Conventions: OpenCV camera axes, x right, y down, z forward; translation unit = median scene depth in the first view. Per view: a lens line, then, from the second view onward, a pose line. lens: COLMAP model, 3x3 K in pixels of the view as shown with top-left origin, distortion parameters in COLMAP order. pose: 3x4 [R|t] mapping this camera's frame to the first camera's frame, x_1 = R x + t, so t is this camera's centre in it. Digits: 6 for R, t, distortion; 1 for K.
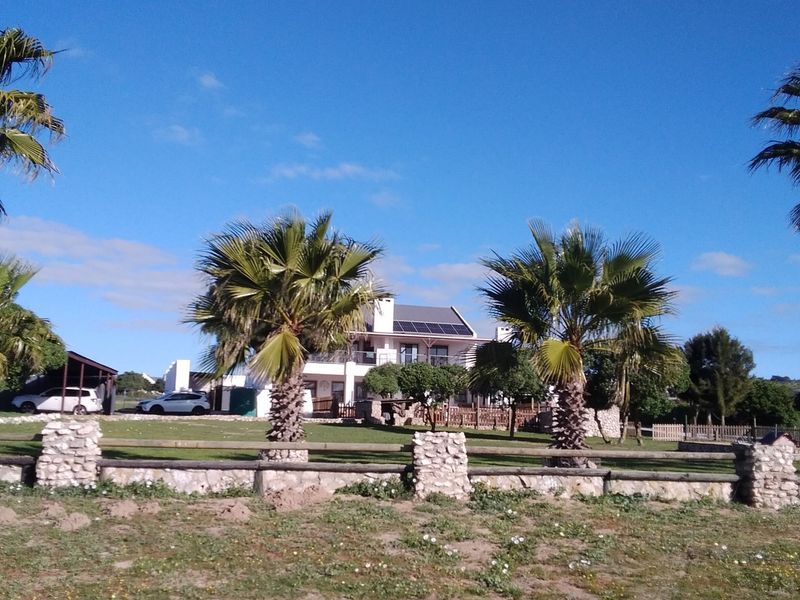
lens RADIAL K [[799.6, 0, 400.0], [0, 799.6, 300.0], [0, 0, 1]] dist [0.134803, -0.359999]
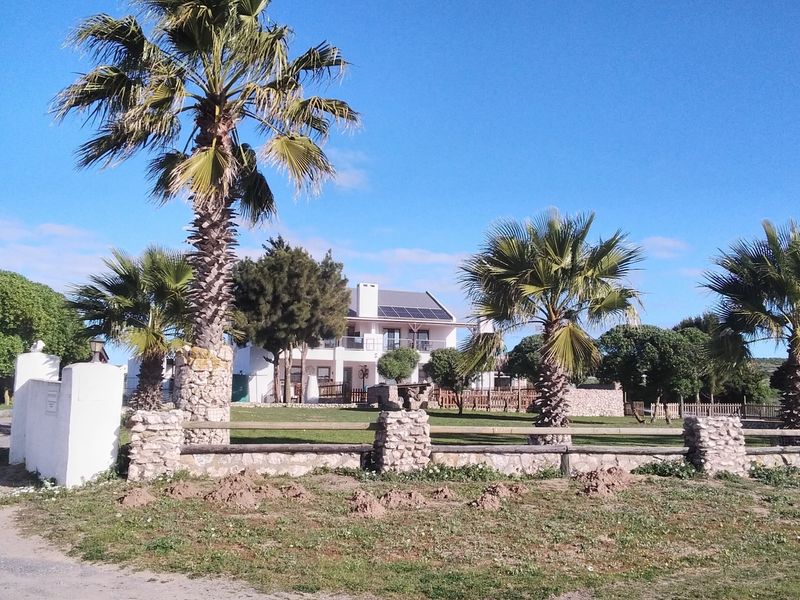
lens RADIAL K [[799.6, 0, 400.0], [0, 799.6, 300.0], [0, 0, 1]] dist [0.134803, -0.359999]
pose [[0.996892, -0.006433, 0.078516, -0.471786], [0.004801, 0.999769, 0.020959, -0.019873], [-0.078633, -0.020517, 0.996692, -0.063237]]
